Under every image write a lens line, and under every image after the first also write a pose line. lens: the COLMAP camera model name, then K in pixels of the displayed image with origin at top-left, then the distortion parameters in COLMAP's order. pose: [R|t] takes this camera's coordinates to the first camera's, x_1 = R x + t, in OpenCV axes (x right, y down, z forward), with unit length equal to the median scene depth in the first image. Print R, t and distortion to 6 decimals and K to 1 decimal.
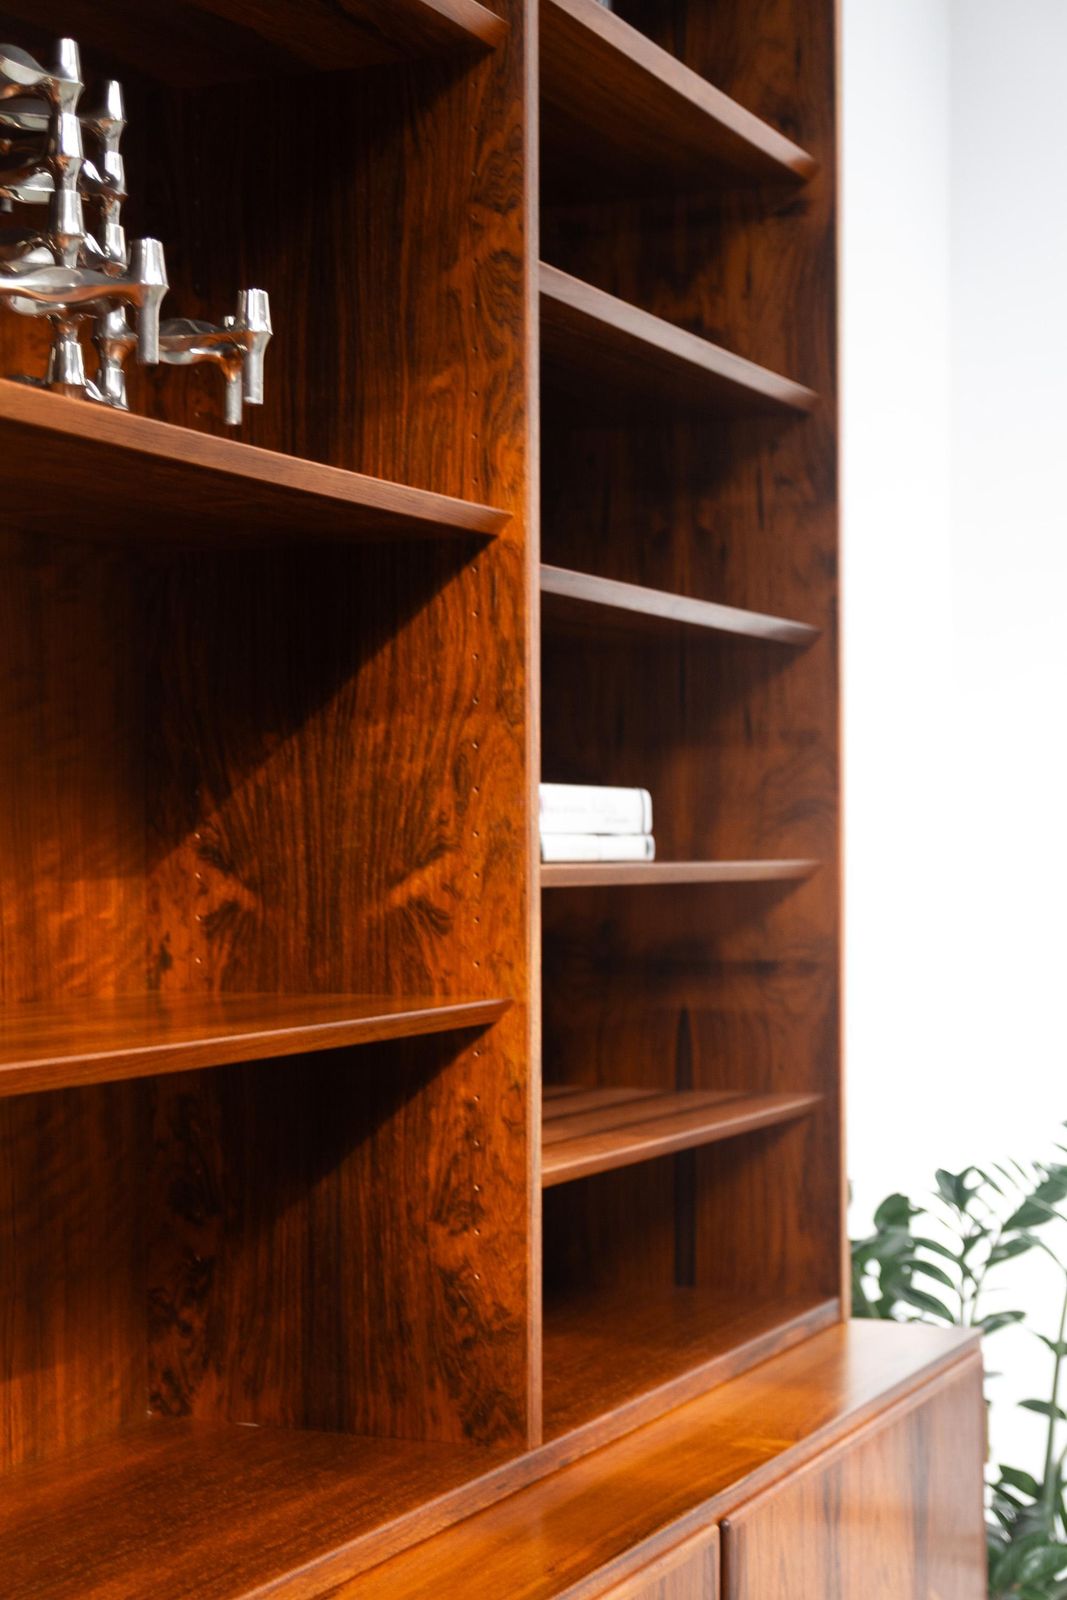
lens RADIAL K [[2759.7, 0, 537.4], [0, 2759.7, 826.4], [0, 0, 1]] dist [0.002601, 0.060414]
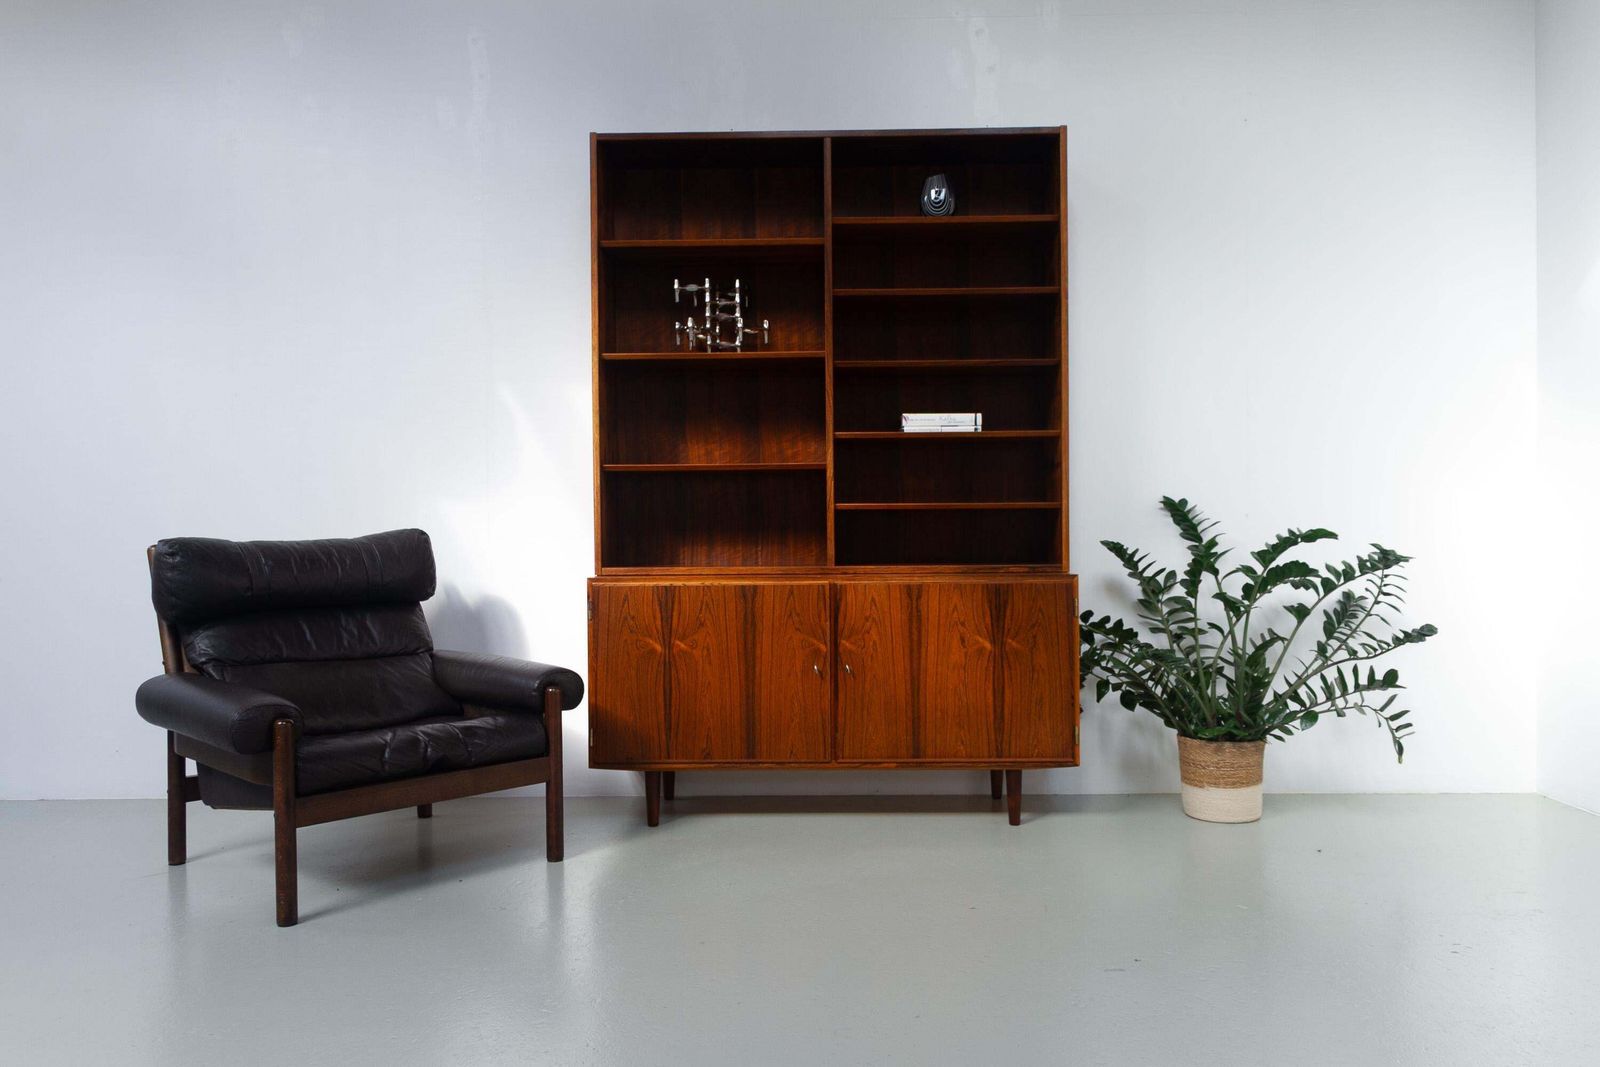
lens RADIAL K [[1245.2, 0, 800.0], [0, 1245.2, 533.5], [0, 0, 1]] dist [0.022134, -0.003142]
pose [[0.385180, 0.003680, -0.922834, 1.748308], [0.014195, 0.999850, 0.009911, 0.149770], [0.922732, -0.016917, 0.385070, 0.198213]]
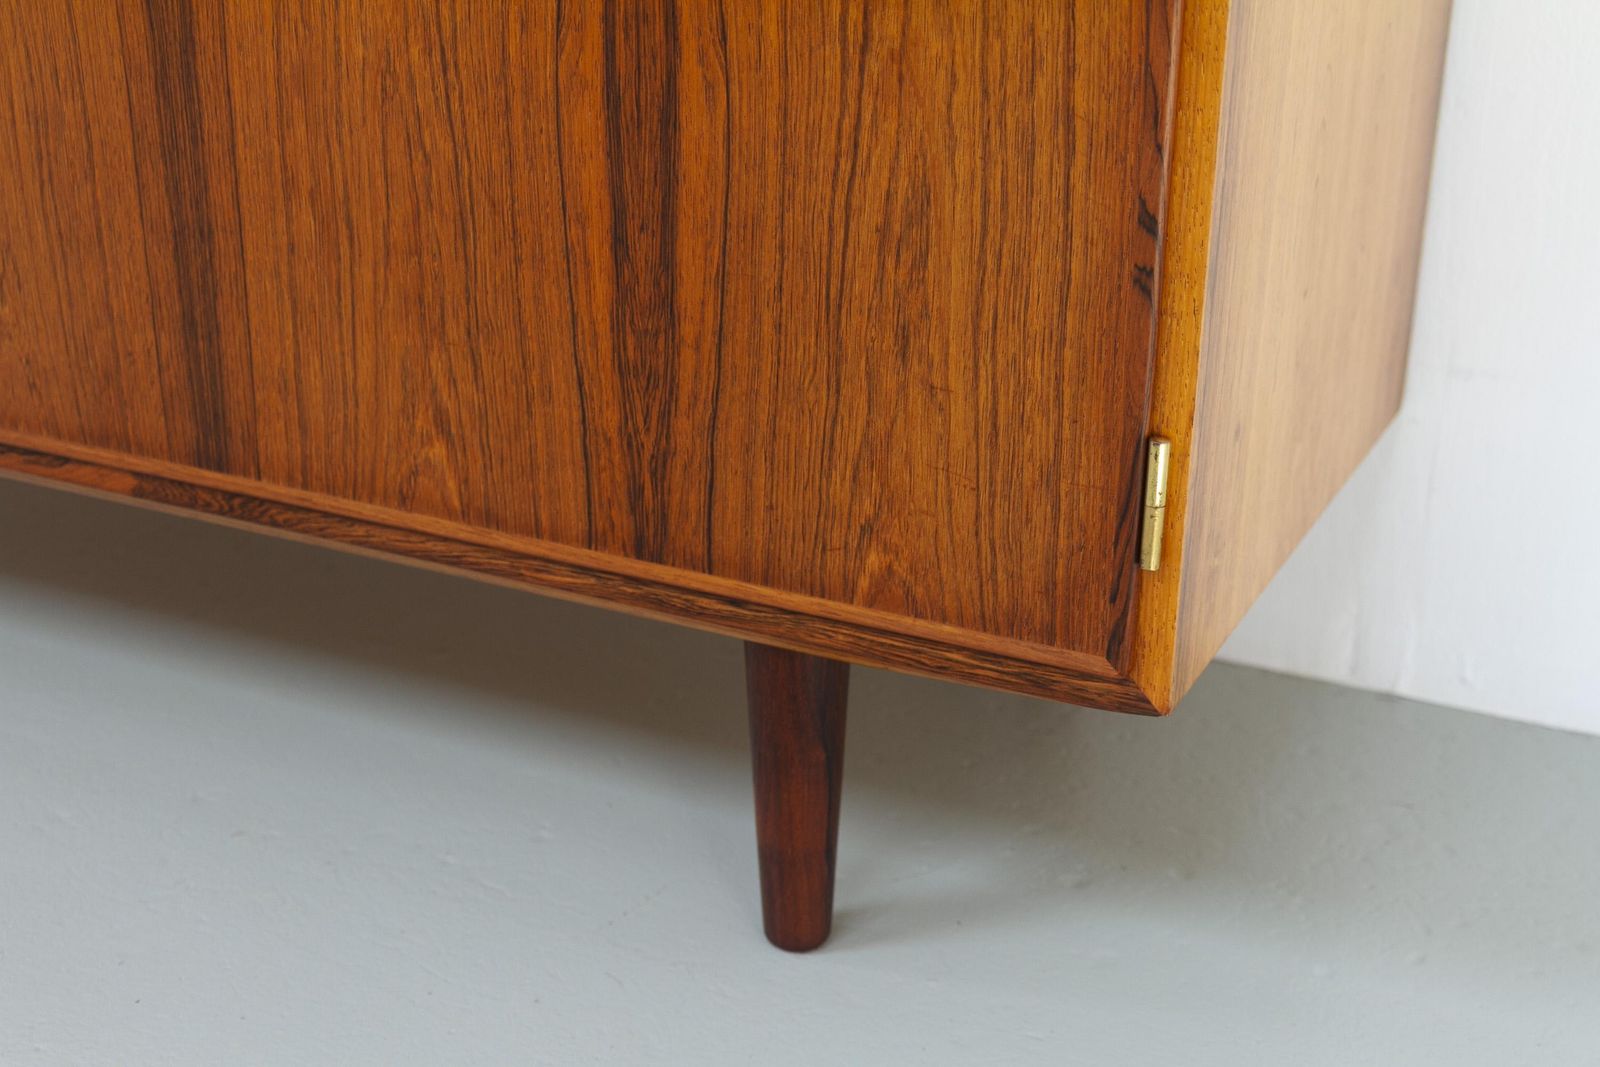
lens RADIAL K [[2160.9, 0, 800.0], [0, 2160.9, 533.5], [0, 0, 1]] dist [-0.002119, 0.062695]
pose [[-0.045376, 0.374424, -0.926147, 0.603594], [-0.005775, 0.926988, 0.375047, 0.318687], [0.998953, 0.022367, -0.039900, 1.226154]]
